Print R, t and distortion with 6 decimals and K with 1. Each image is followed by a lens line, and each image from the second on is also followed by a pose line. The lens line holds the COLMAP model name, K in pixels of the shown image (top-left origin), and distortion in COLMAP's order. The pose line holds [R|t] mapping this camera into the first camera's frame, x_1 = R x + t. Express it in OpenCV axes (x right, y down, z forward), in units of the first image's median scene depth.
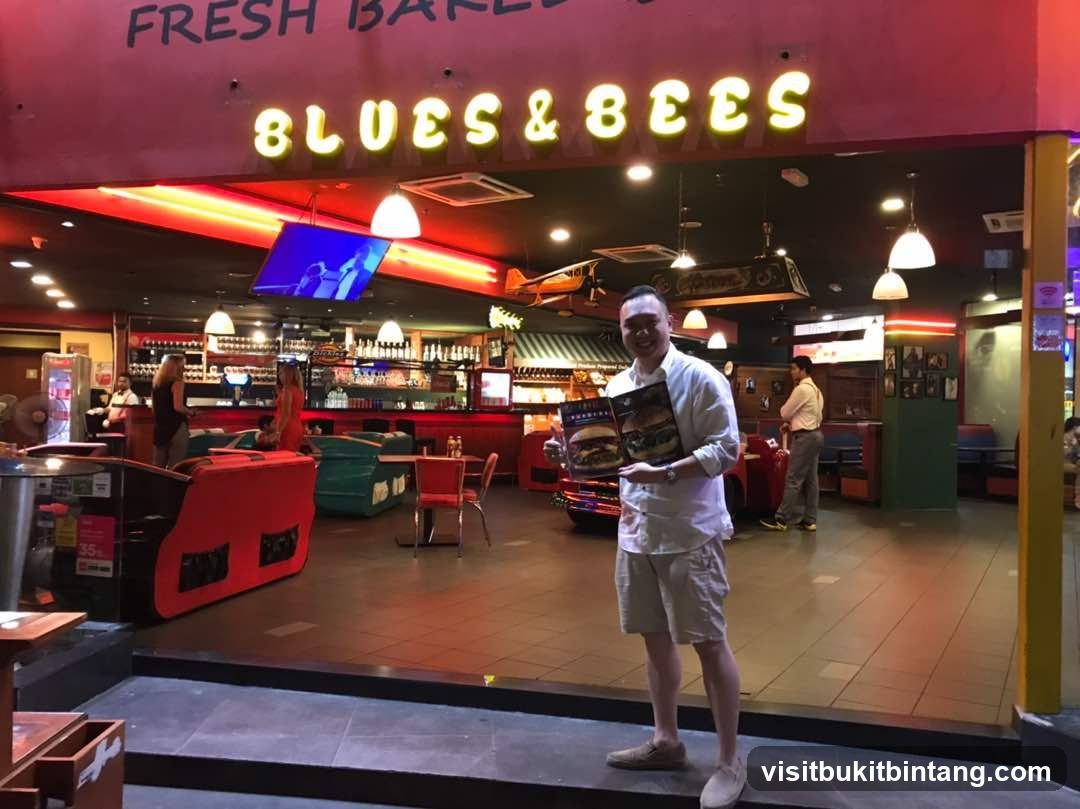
lens RADIAL K [[941.2, 0, 500.7], [0, 941.2, 405.0], [0, 0, 1]] dist [0.067482, 0.001286]
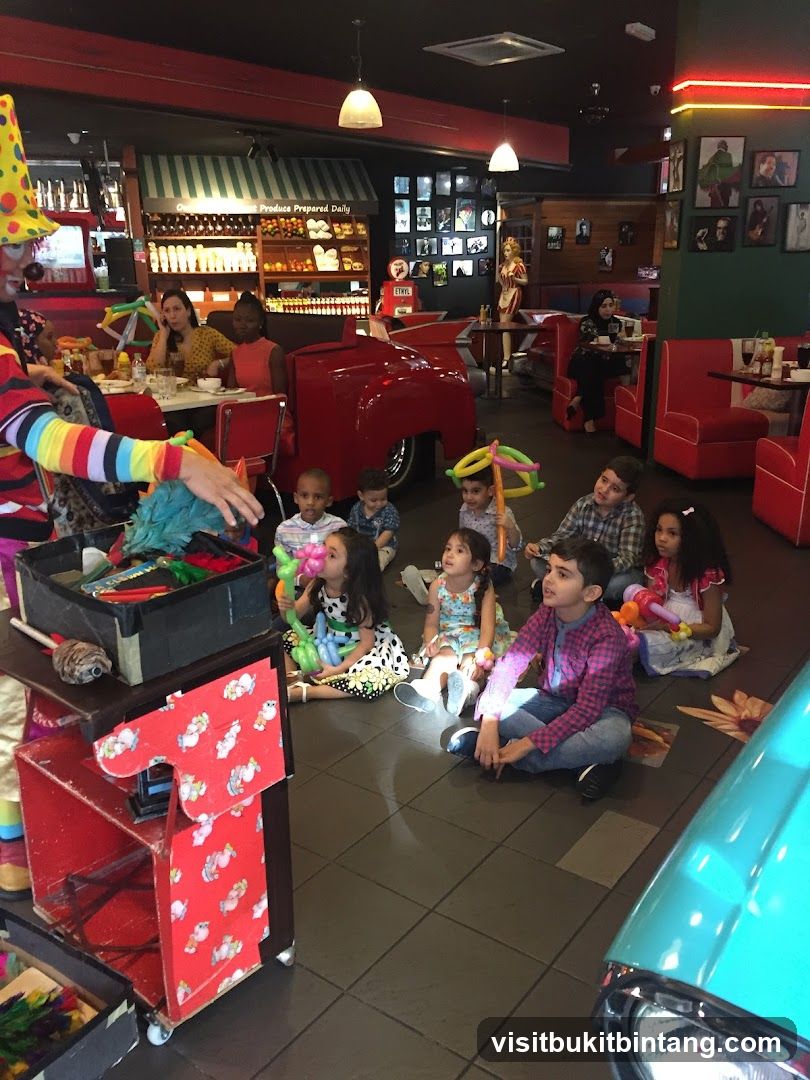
lens RADIAL K [[941.2, 0, 405.0], [0, 941.2, 540.0], [0, 0, 1]] dist [0.067482, 0.001286]
pose [[0.994206, 0.001038, -0.107487, 0.315489], [0.029415, 0.959158, 0.281339, -0.006871], [0.103388, -0.282870, 0.953570, 0.444365]]
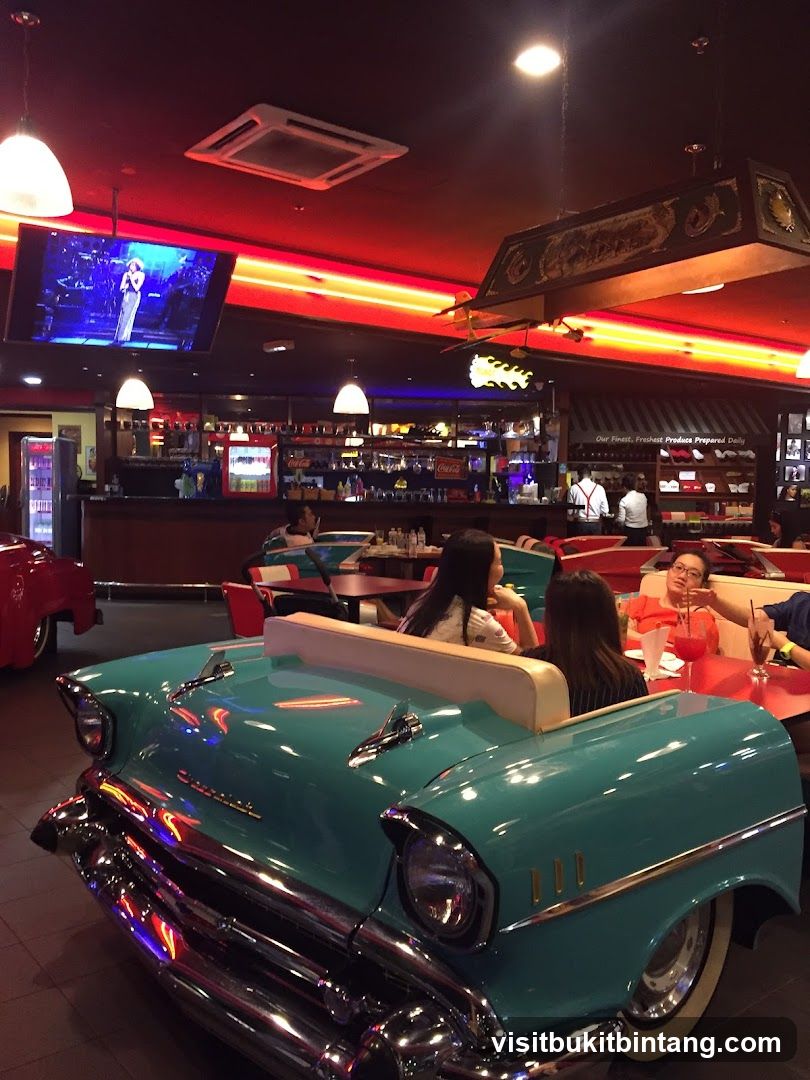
lens RADIAL K [[941.2, 0, 405.0], [0, 941.2, 540.0], [0, 0, 1]] dist [0.067482, 0.001286]
pose [[0.945044, 0.015084, -0.326594, 0.169456], [0.003083, 0.998480, 0.055037, -0.006930], [0.326927, -0.053020, 0.943561, 0.308186]]
